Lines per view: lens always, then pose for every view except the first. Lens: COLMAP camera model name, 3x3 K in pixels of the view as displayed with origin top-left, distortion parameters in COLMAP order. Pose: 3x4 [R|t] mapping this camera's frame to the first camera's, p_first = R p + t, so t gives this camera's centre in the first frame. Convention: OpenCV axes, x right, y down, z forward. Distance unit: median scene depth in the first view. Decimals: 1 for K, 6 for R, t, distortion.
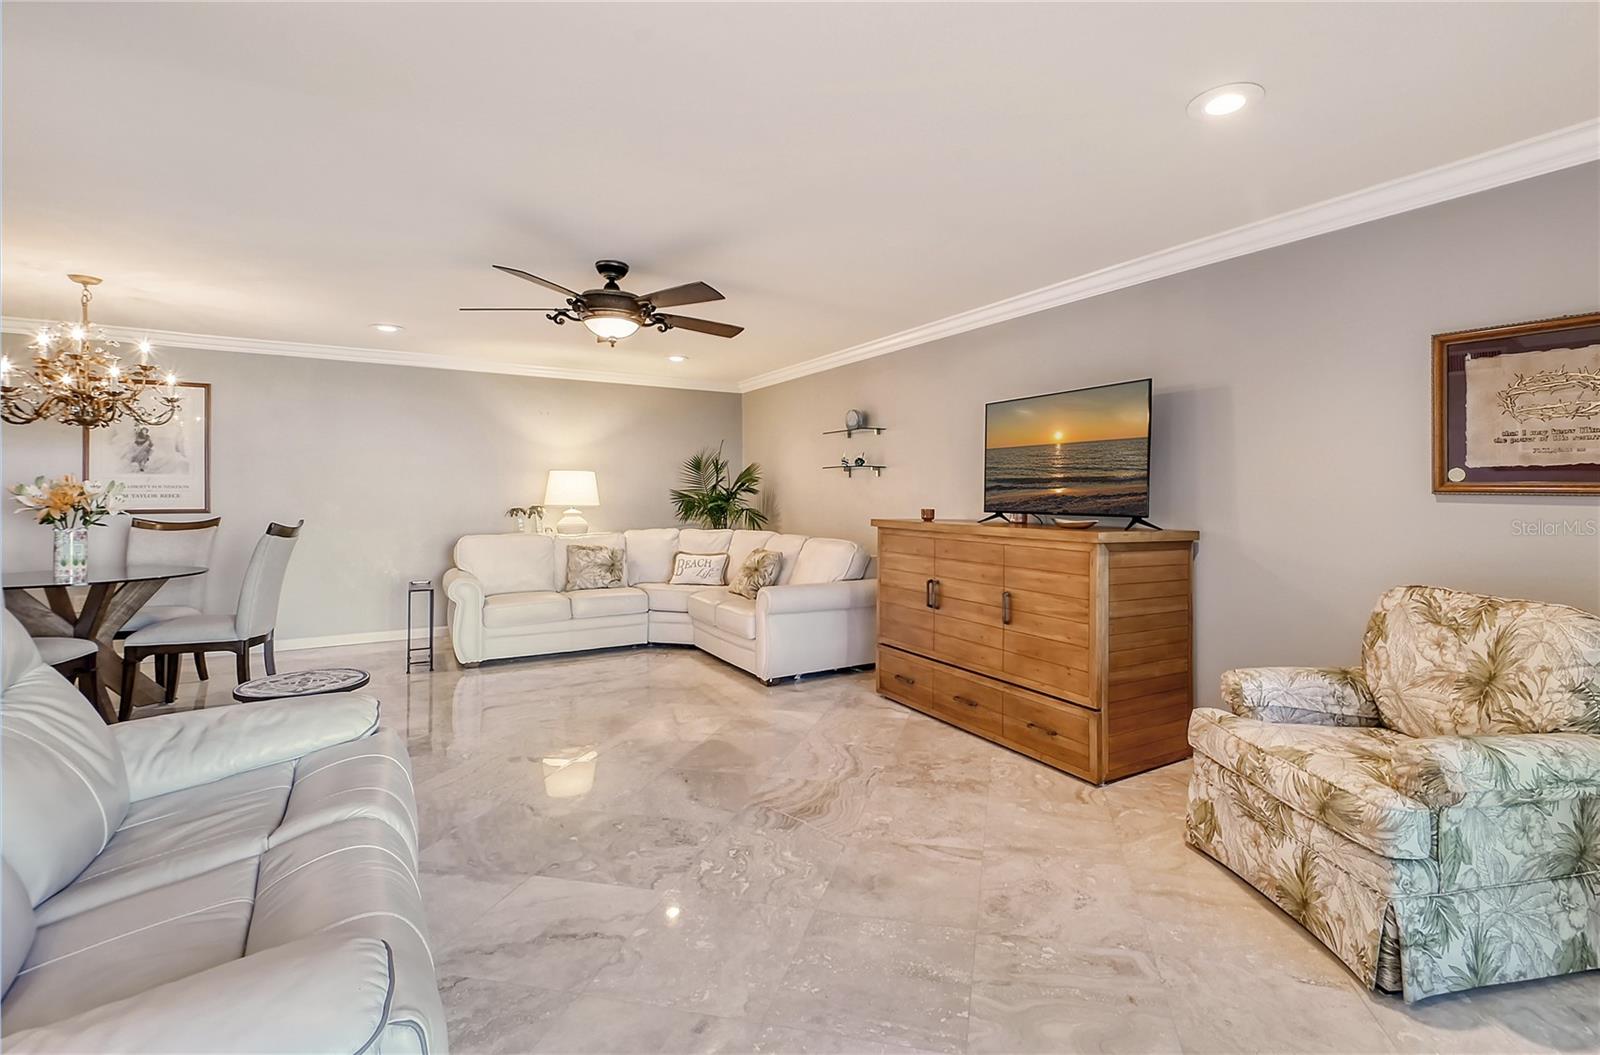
lens RADIAL K [[711.9, 0, 837.3], [0, 711.9, 490.1], [0, 0, 1]] dist [0.000205, -0.000331]
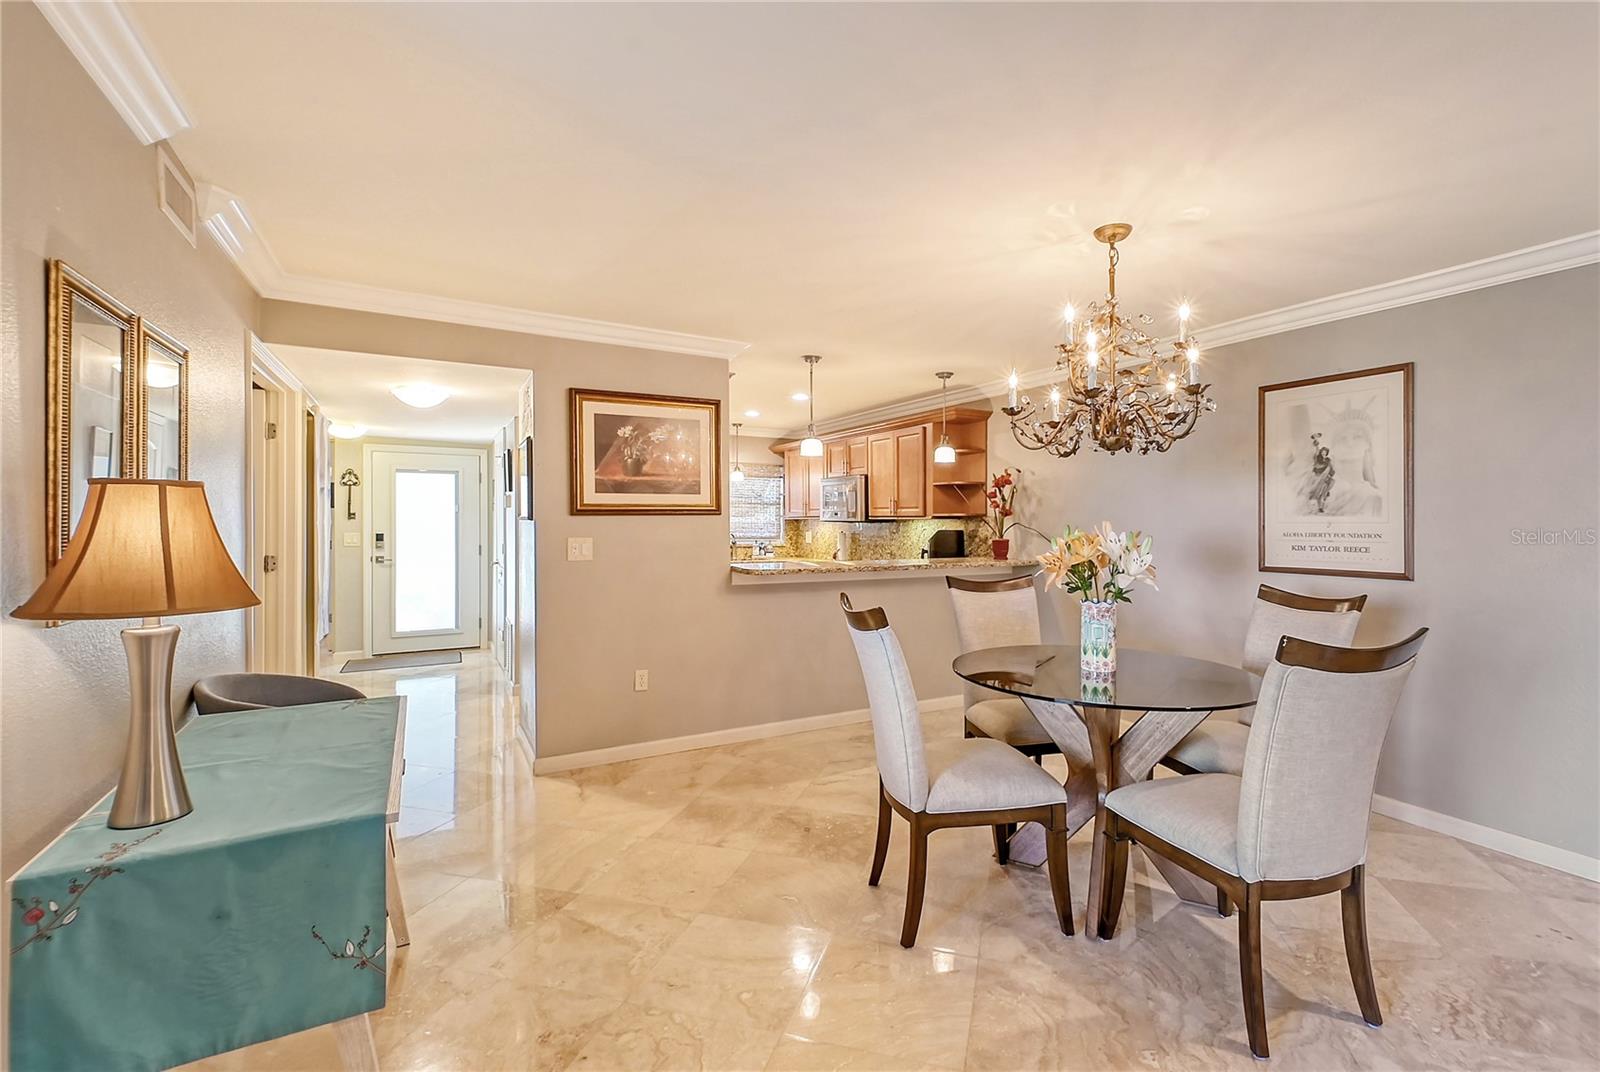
lens RADIAL K [[724.4, 0, 863.6], [0, 724.4, 516.2], [0, 0, 1]] dist [-0.000526, 0.001176]
pose [[-0.038471, -0.008205, -0.999226, -0.362036], [-0.002155, 0.999965, -0.008128, -0.021496], [0.999257, 0.001841, -0.038488, 0.786940]]
